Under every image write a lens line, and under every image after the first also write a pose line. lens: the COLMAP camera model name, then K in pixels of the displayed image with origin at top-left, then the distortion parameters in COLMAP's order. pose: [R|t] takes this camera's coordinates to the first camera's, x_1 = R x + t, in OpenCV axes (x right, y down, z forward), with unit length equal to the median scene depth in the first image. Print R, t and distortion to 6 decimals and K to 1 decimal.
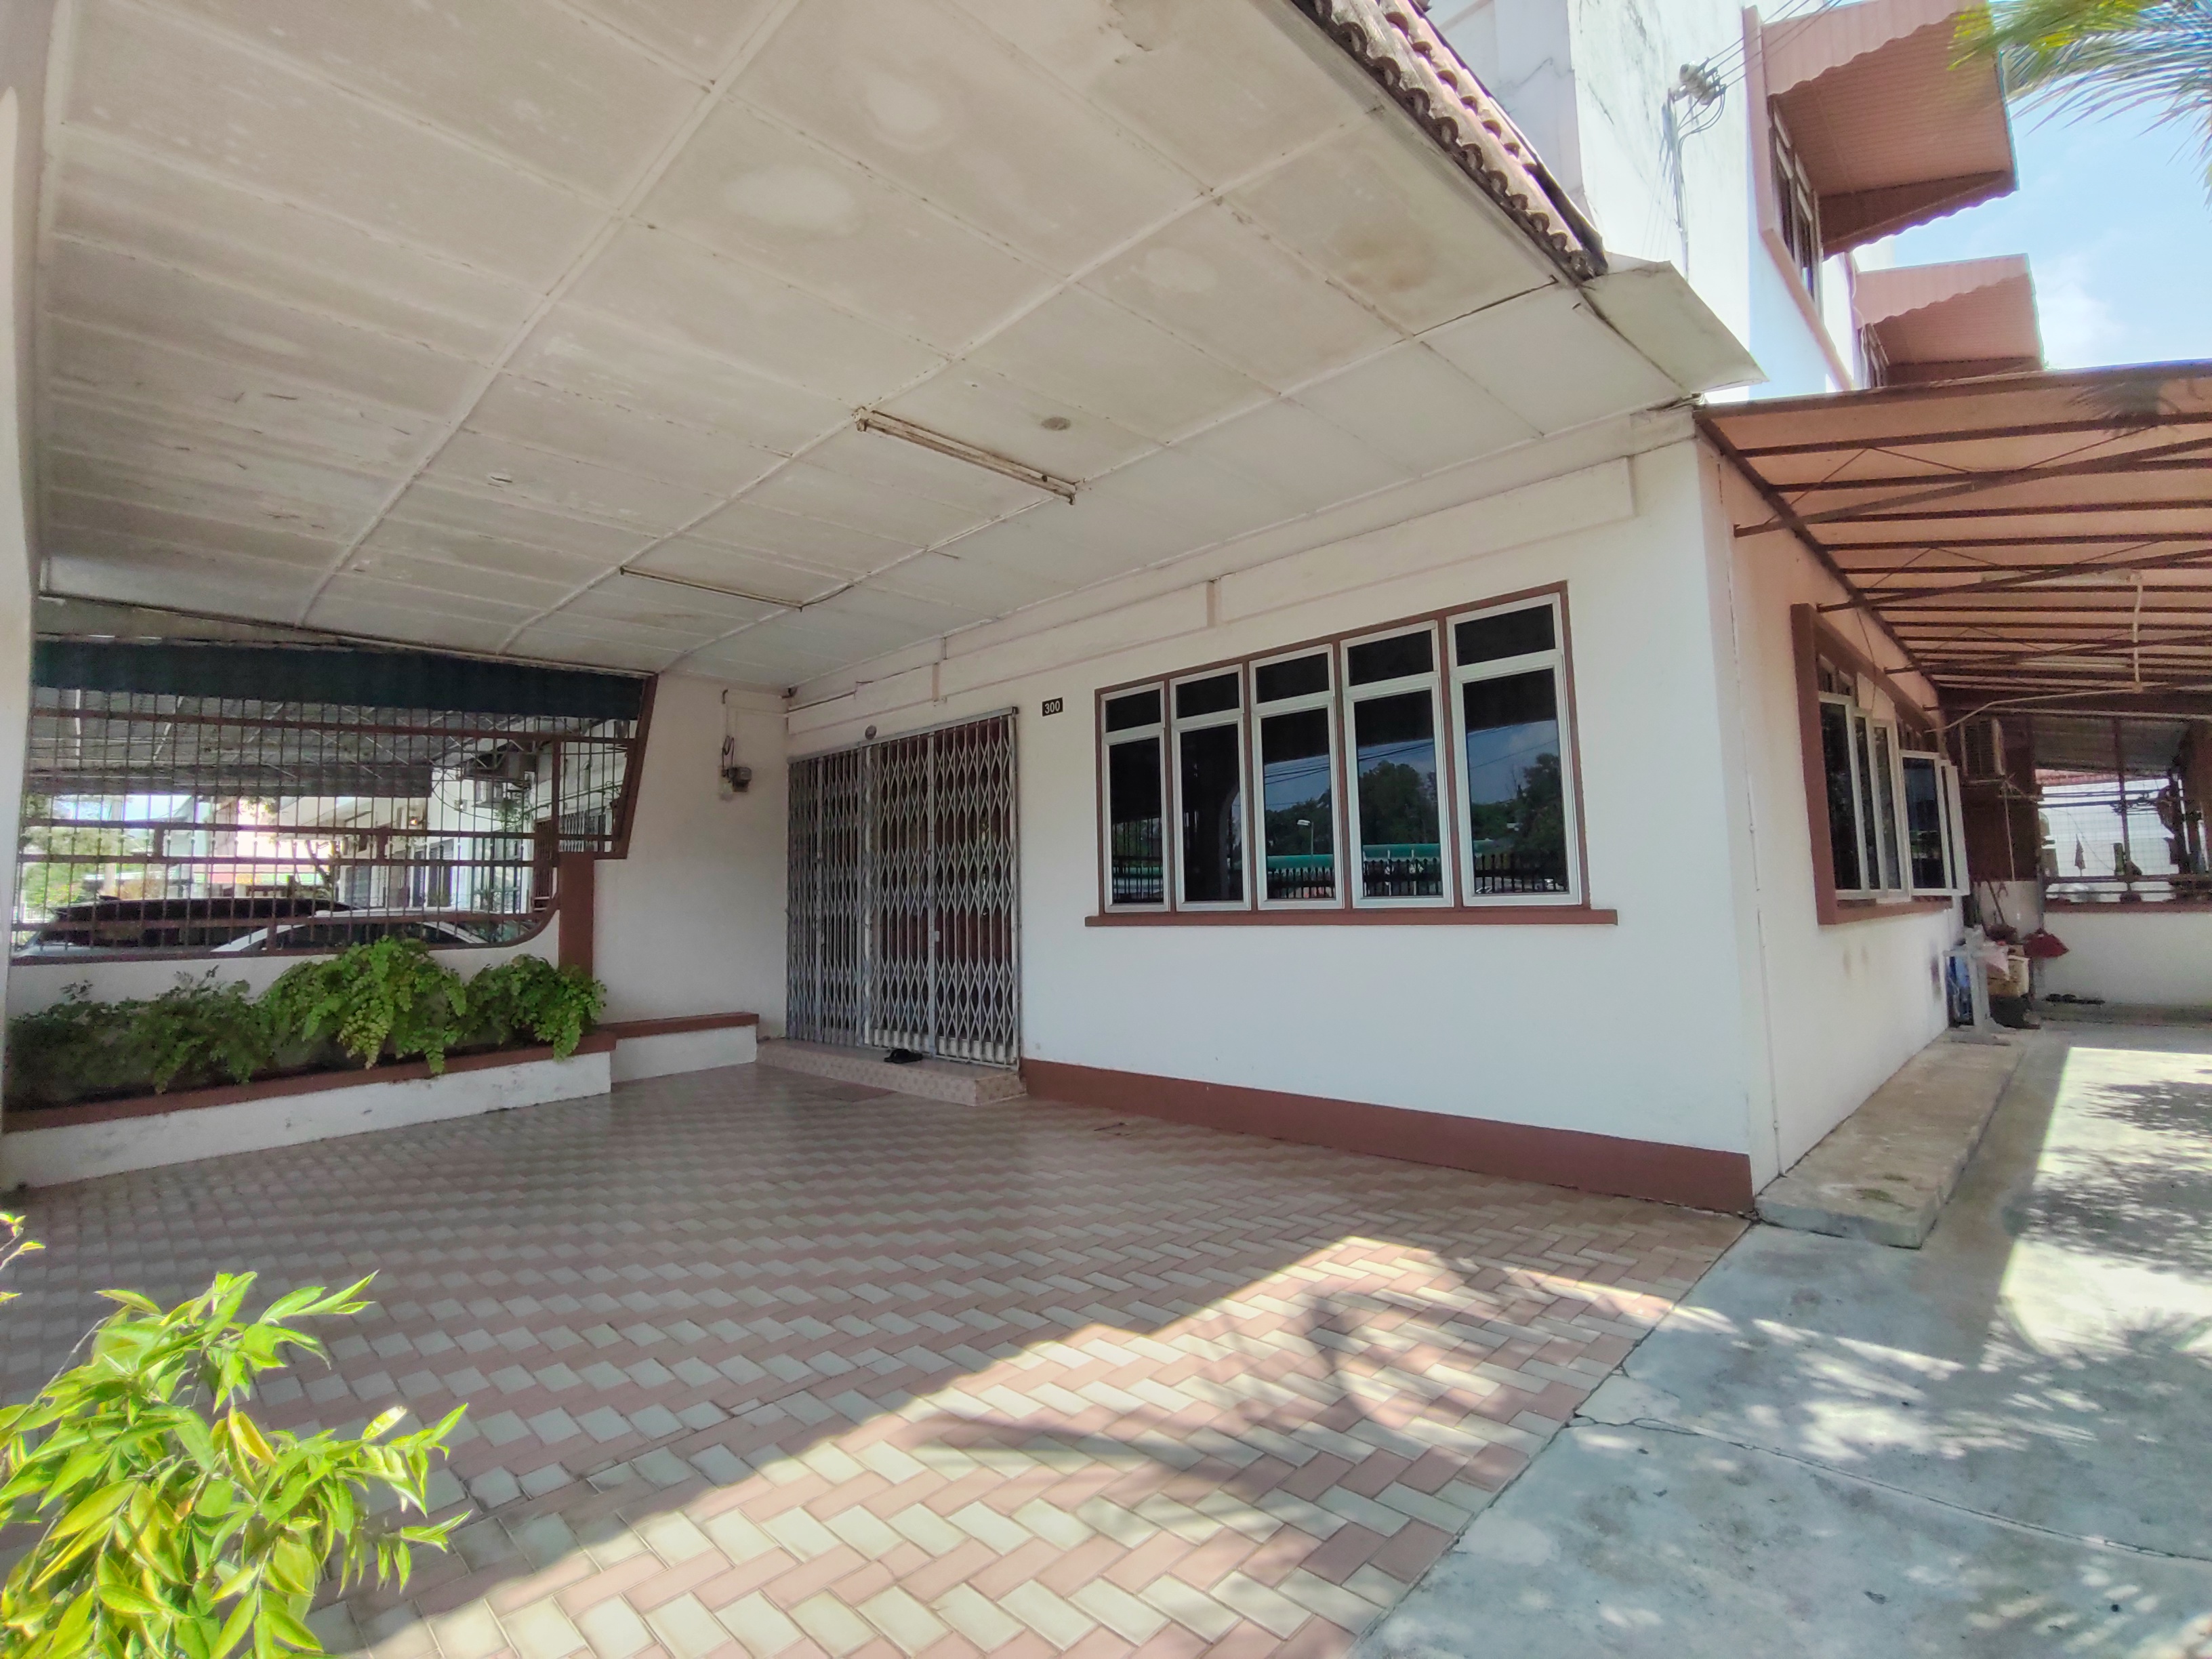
lens RADIAL K [[1014.2, 0, 1110.0], [0, 1014.2, 793.6], [0, 0, 1]] dist [-0.001428, 0.000355]
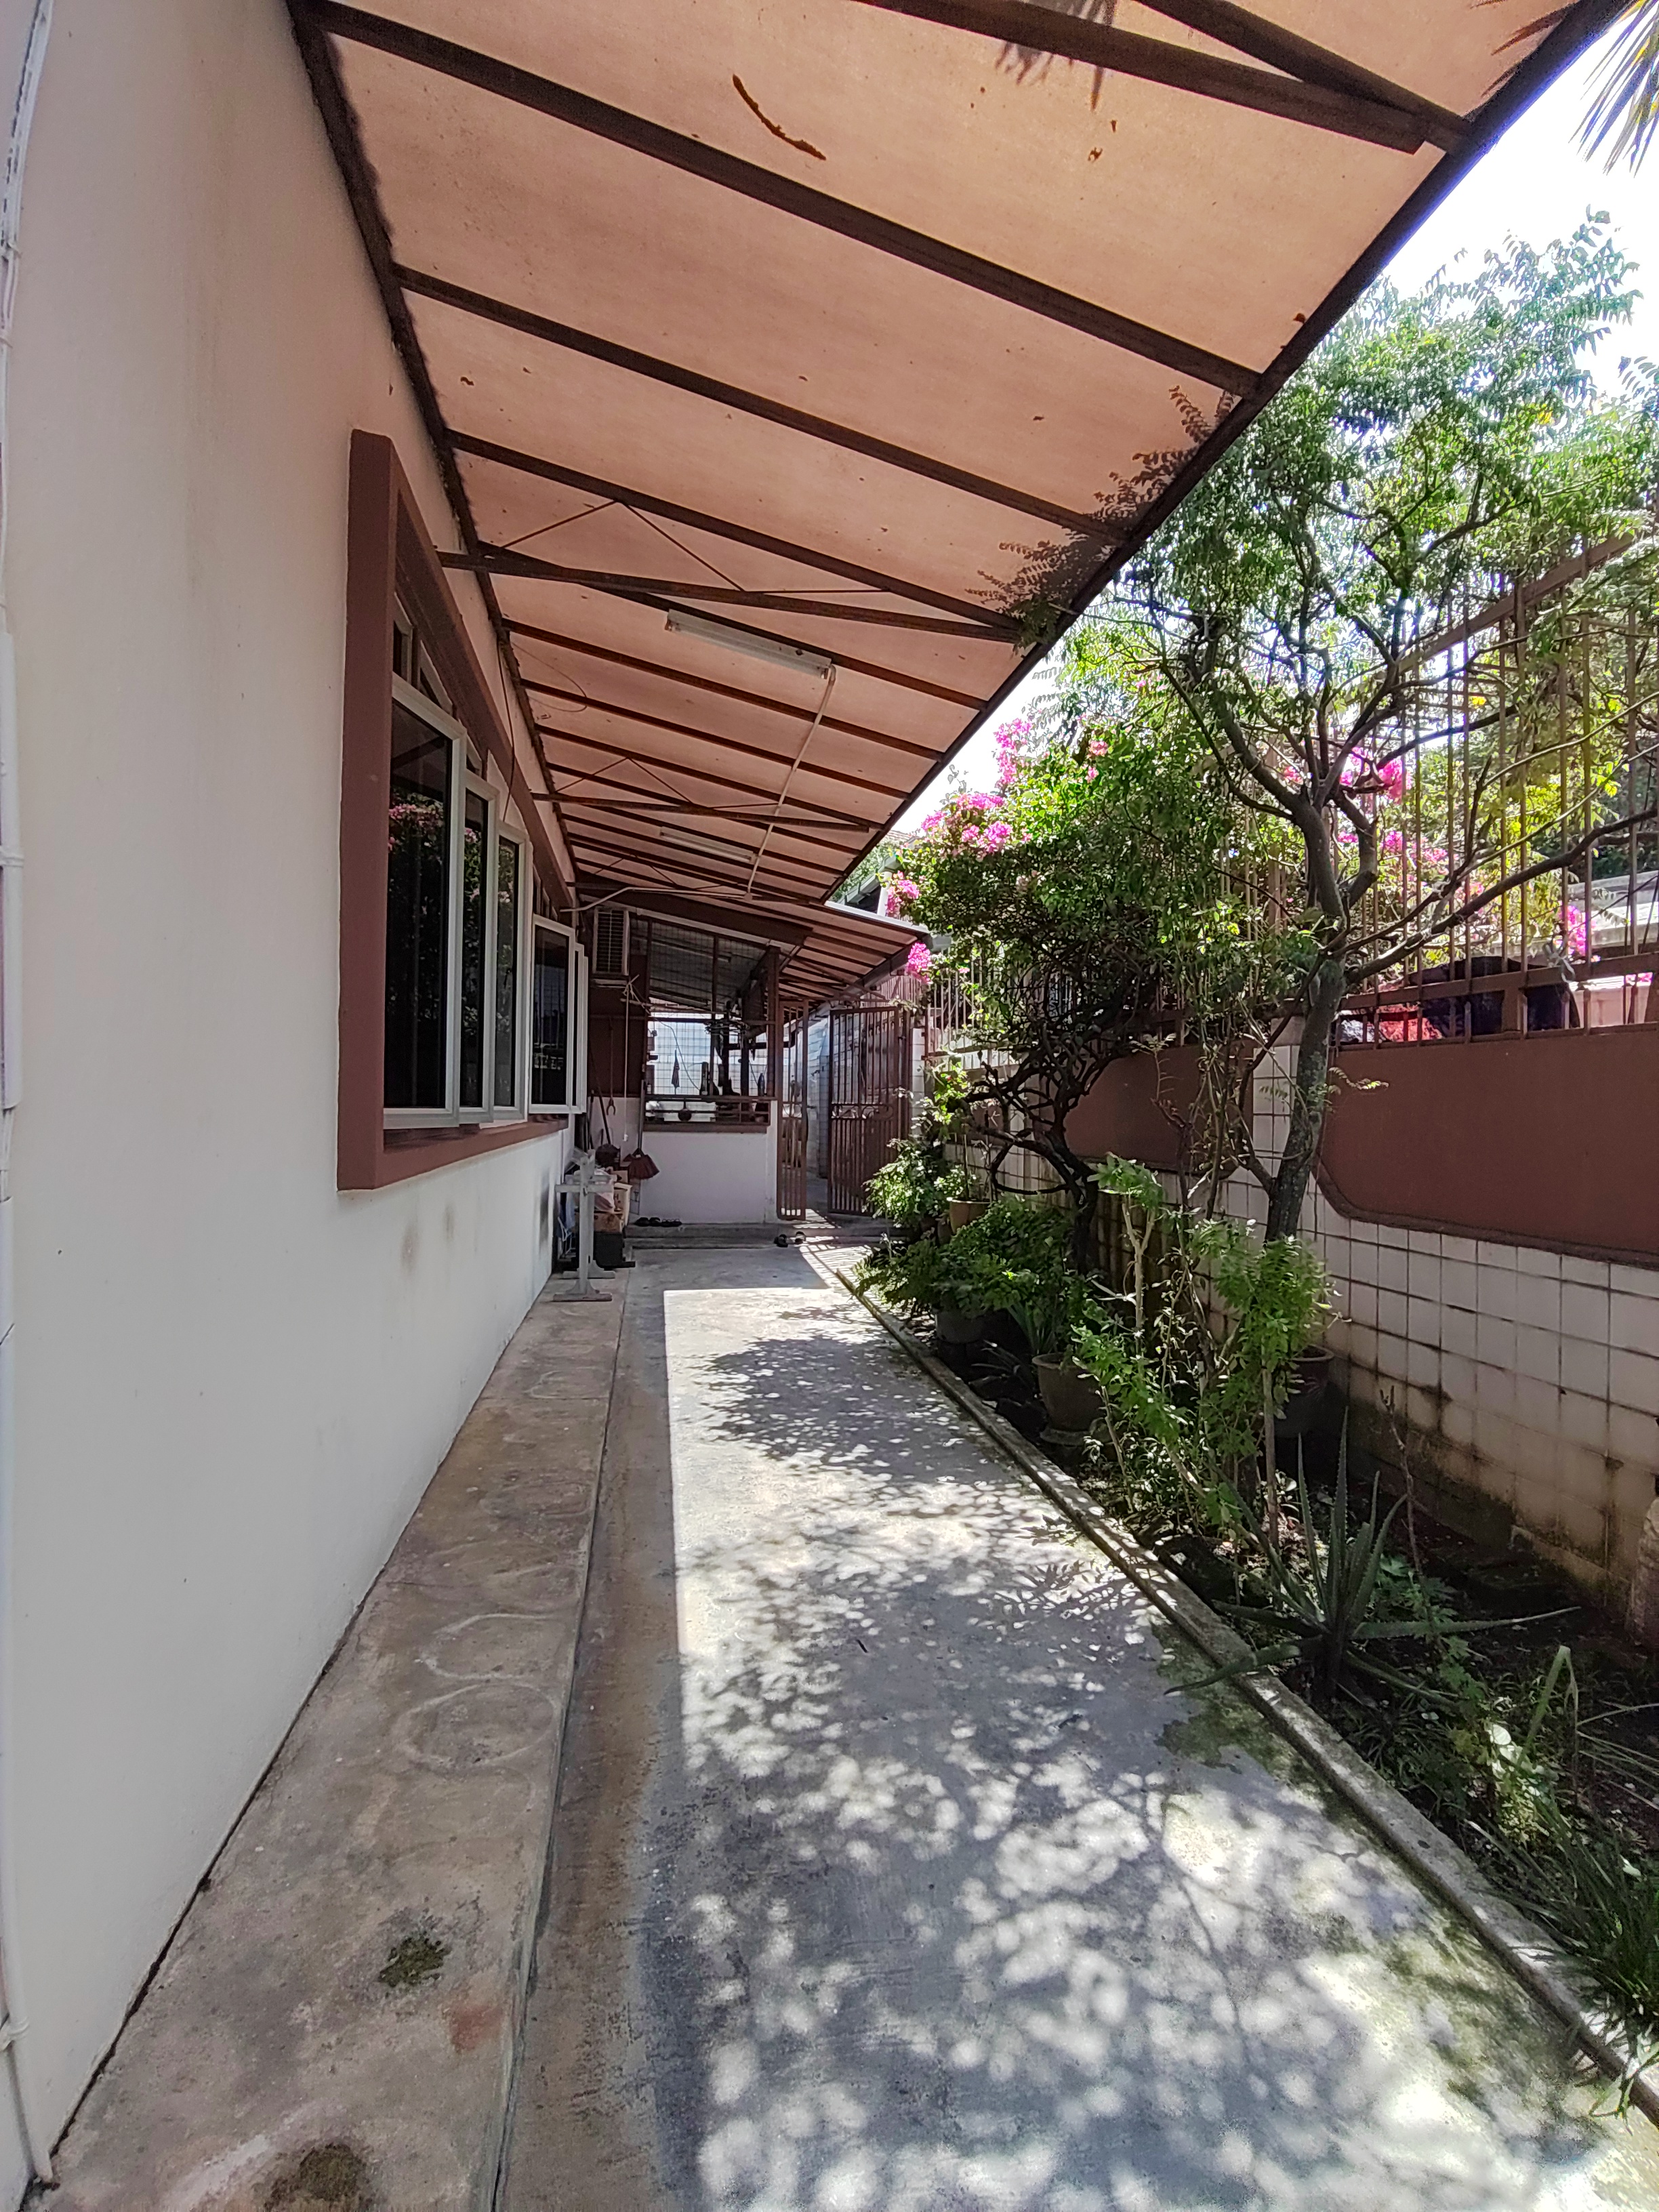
lens RADIAL K [[1014.2, 0, 827.4], [0, 1014.2, 1094.4], [0, 0, 1]] dist [-0.001428, 0.000355]
pose [[0.581962, 0.025604, 0.812813, 0.266428], [-0.100391, 0.994121, 0.040563, 0.028637], [-0.806996, -0.105205, 0.581111, 0.333270]]
